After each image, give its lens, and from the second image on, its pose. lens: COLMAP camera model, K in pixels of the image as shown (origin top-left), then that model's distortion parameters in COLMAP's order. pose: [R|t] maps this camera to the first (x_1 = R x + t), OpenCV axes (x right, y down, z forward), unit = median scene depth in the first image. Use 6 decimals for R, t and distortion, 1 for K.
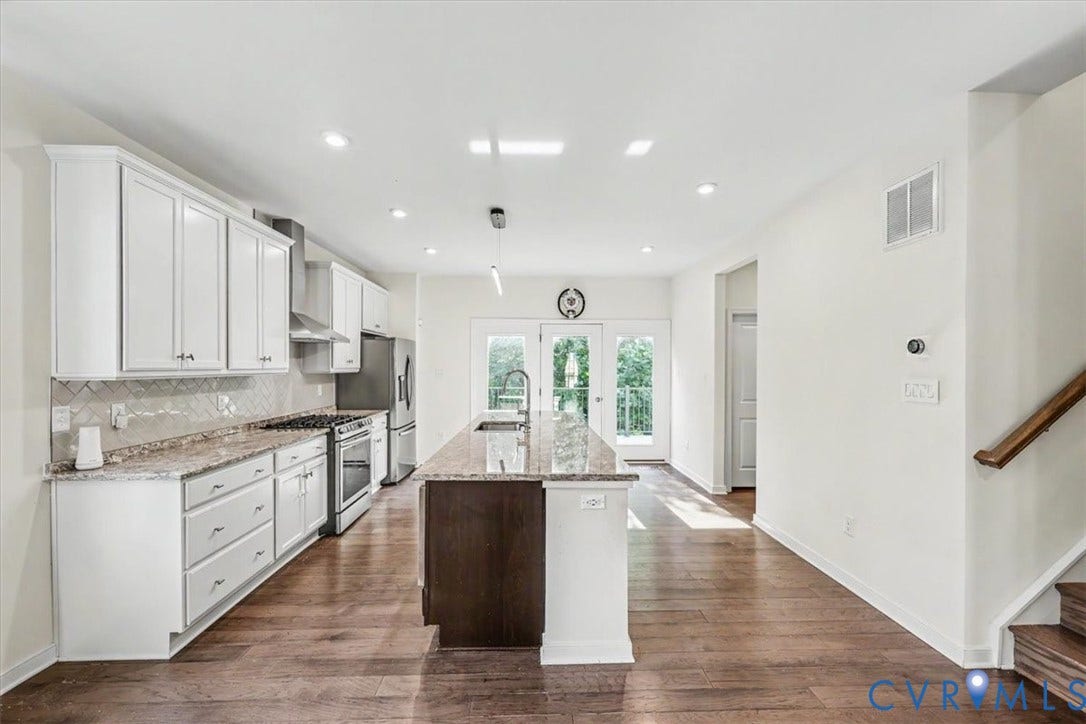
lens RADIAL K [[462.5, 0, 544.3], [0, 462.5, 360.0], [0, 0, 1]] dist [-0.001214, 0.000094]
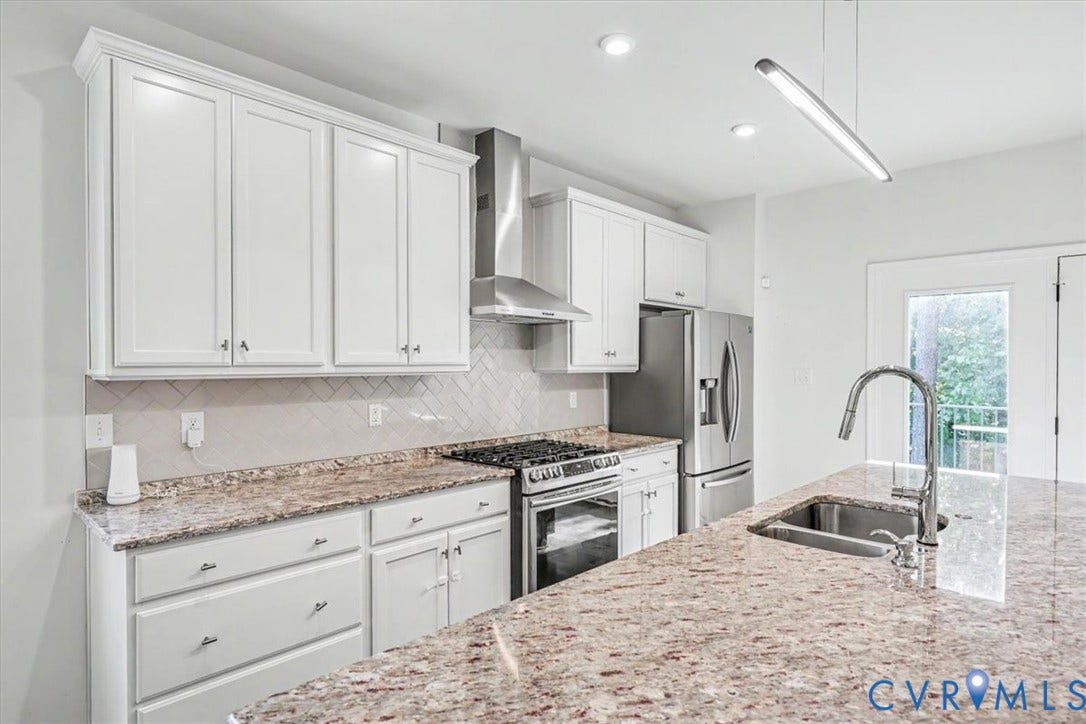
lens RADIAL K [[589.3, 0, 542.8], [0, 589.3, 359.8], [0, 0, 1]] dist [-0.002448, -0.000563]
pose [[0.700443, -0.004376, -0.713695, 0.076778], [0.009166, 0.999954, 0.002864, 0.010369], [0.713650, -0.008548, 0.700451, 0.516121]]
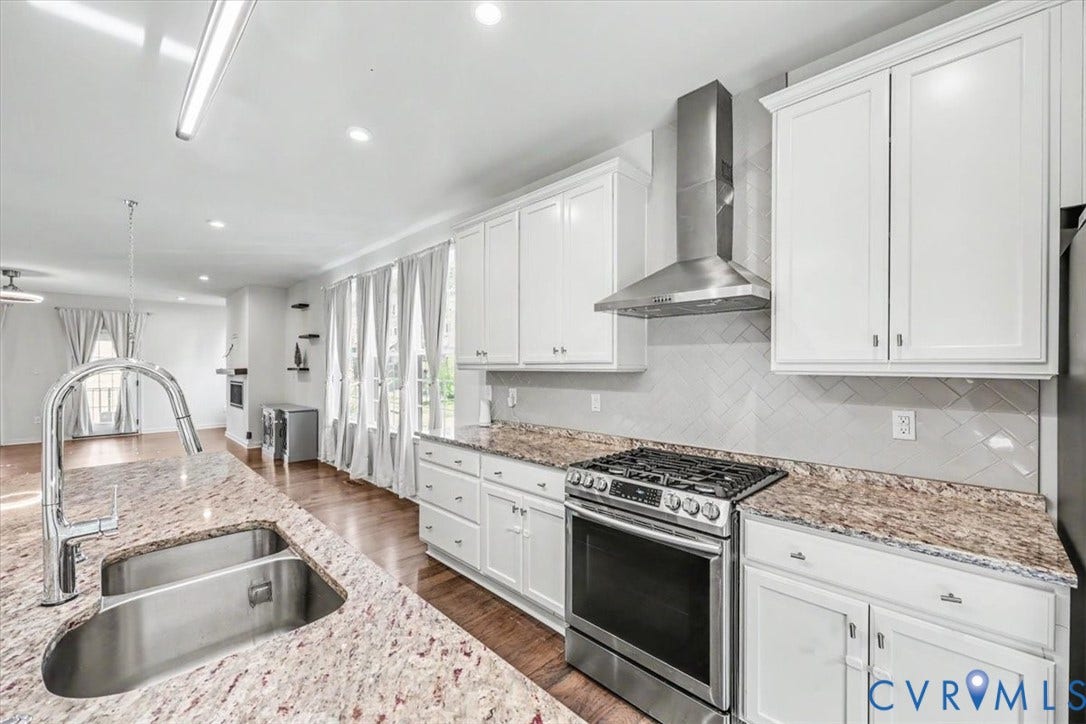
lens RADIAL K [[438.5, 0, 540.9], [0, 438.5, 365.0], [0, 0, 1]] dist [0.000695, 0.000493]
pose [[-0.737946, 0.001123, -0.674859, -0.068265], [0.009741, 0.999912, -0.008989, 0.025724], [0.674789, -0.013207, -0.737892, 1.386696]]
